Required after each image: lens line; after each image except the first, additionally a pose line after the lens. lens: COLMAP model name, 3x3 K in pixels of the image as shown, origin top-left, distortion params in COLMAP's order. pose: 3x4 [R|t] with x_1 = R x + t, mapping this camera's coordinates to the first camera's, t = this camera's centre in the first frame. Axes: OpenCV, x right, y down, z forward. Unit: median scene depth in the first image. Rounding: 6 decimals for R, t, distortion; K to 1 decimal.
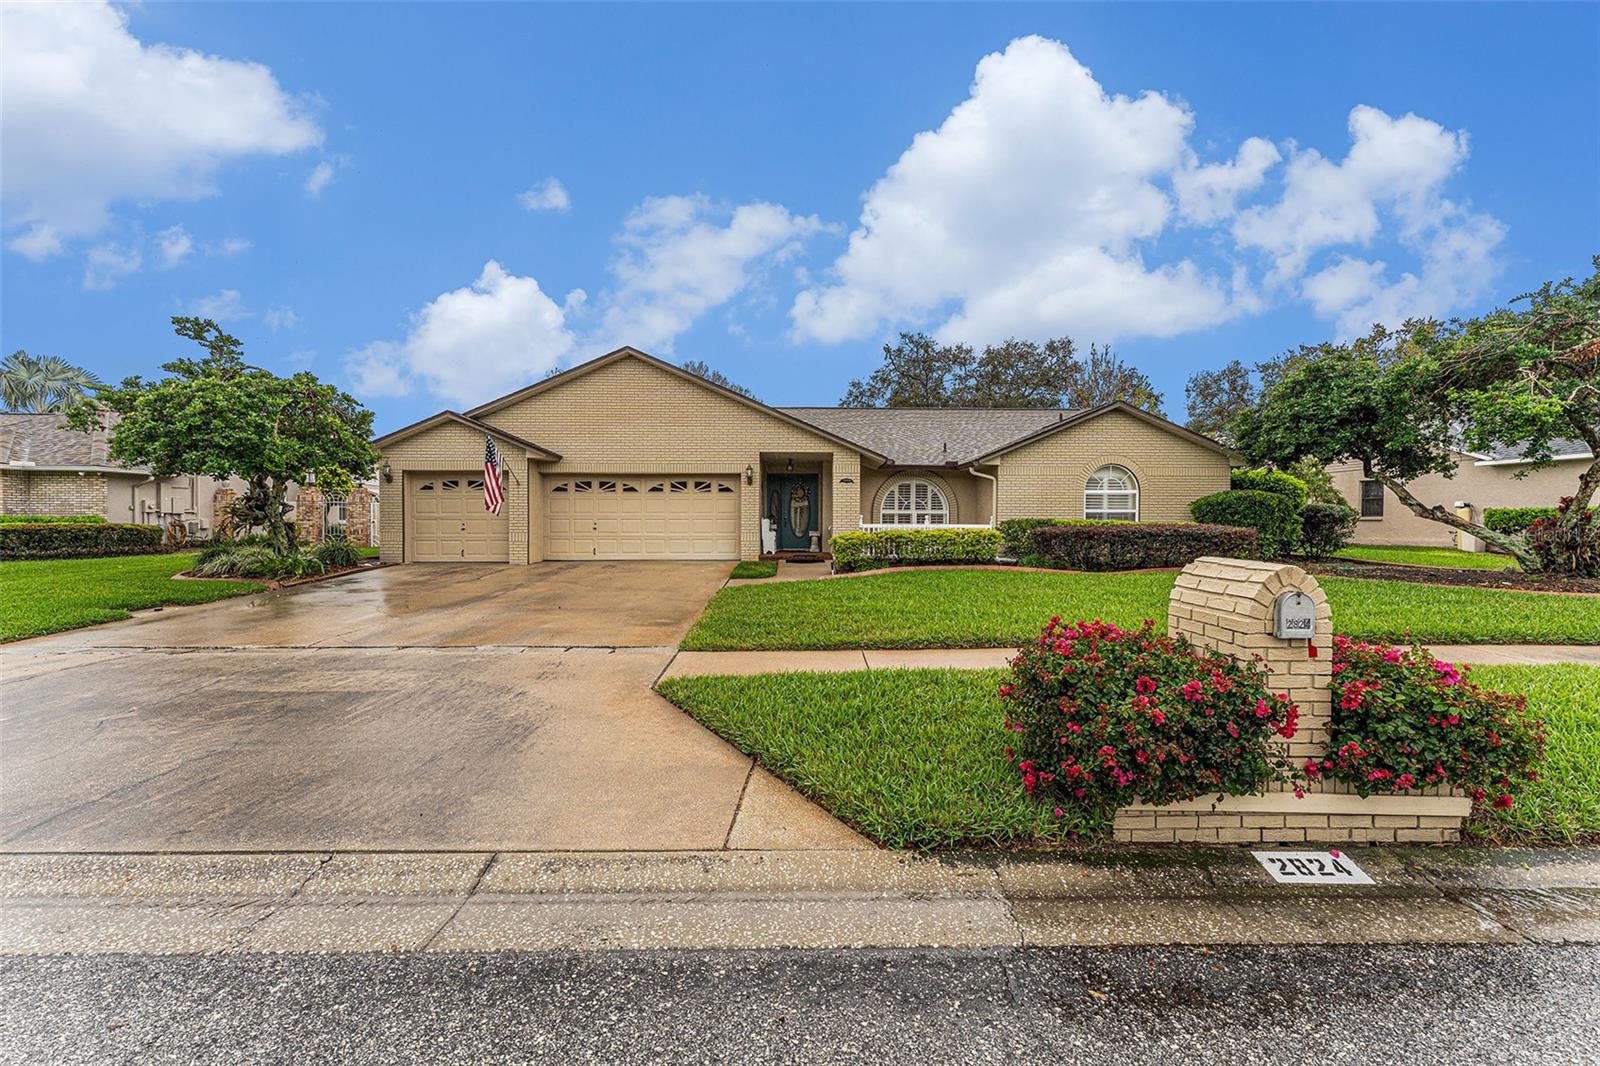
lens RADIAL K [[643.5, 0, 802.1], [0, 643.5, 524.5], [0, 0, 1]] dist [-0.000817, 0.000425]
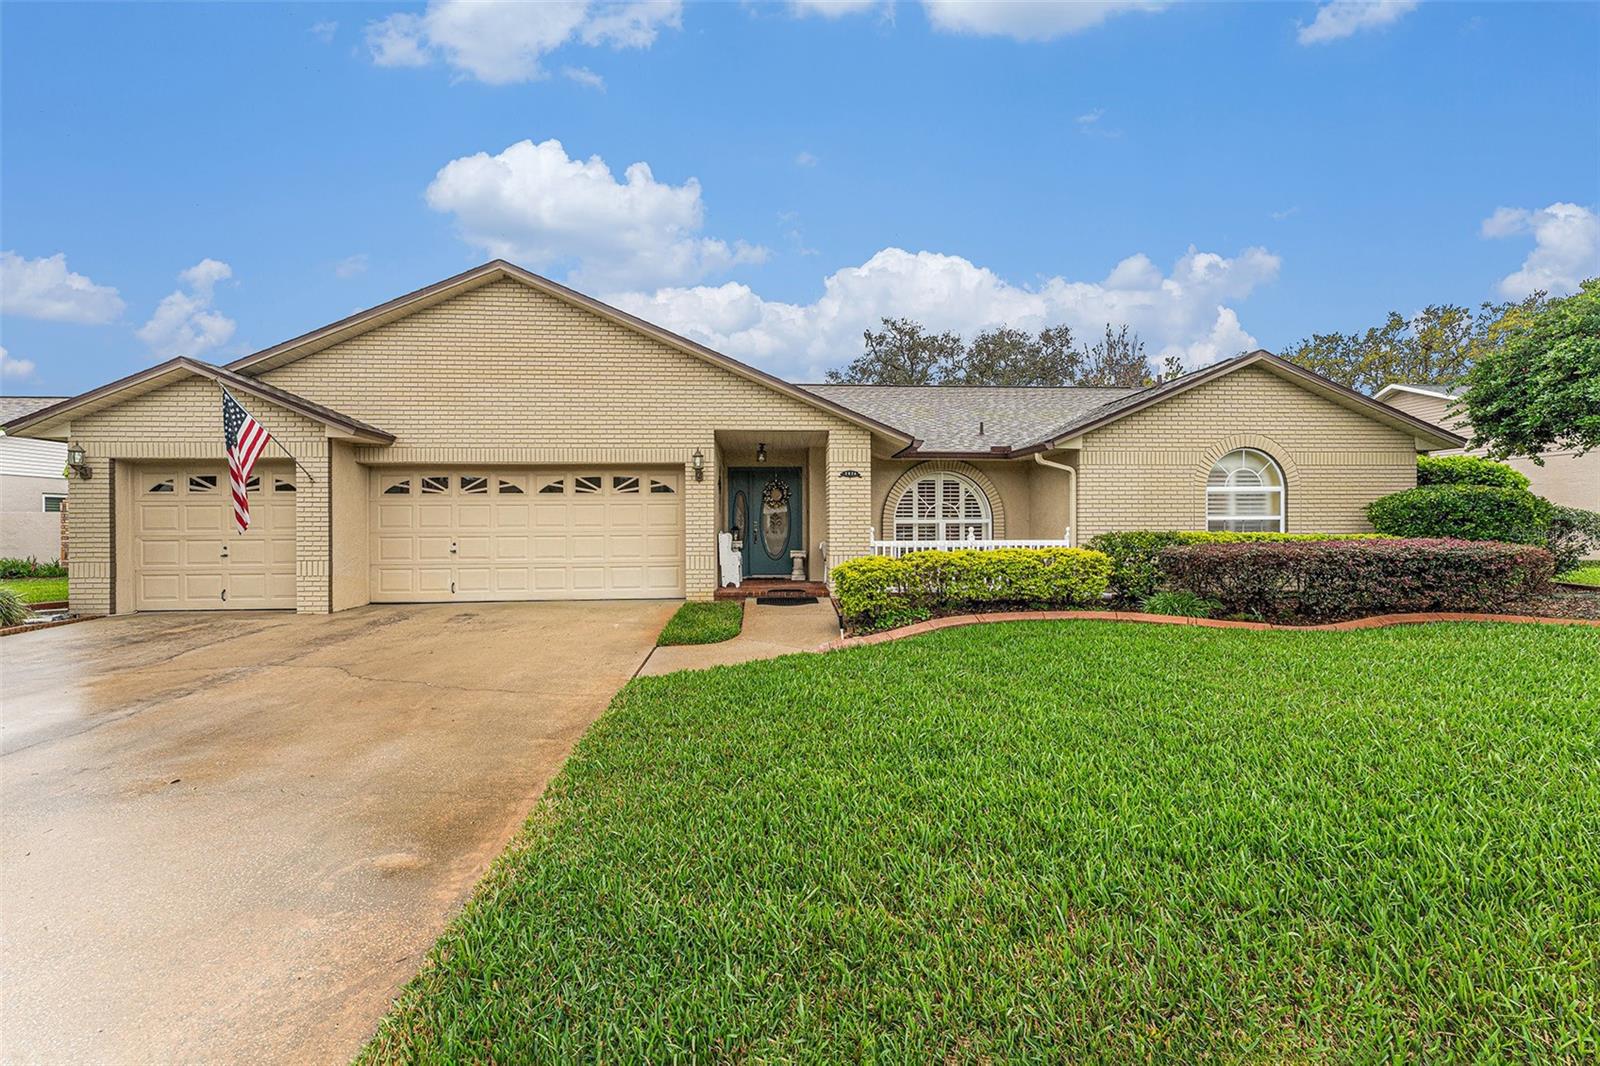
lens RADIAL K [[643.5, 0, 805.0], [0, 643.5, 524.0], [0, 0, 1]] dist [-0.000817, 0.000425]
pose [[0.998546, -0.007433, 0.053387, -0.010605], [0.008011, 0.999912, -0.010612, -0.011337], [-0.053303, 0.011024, 0.998518, 0.353701]]
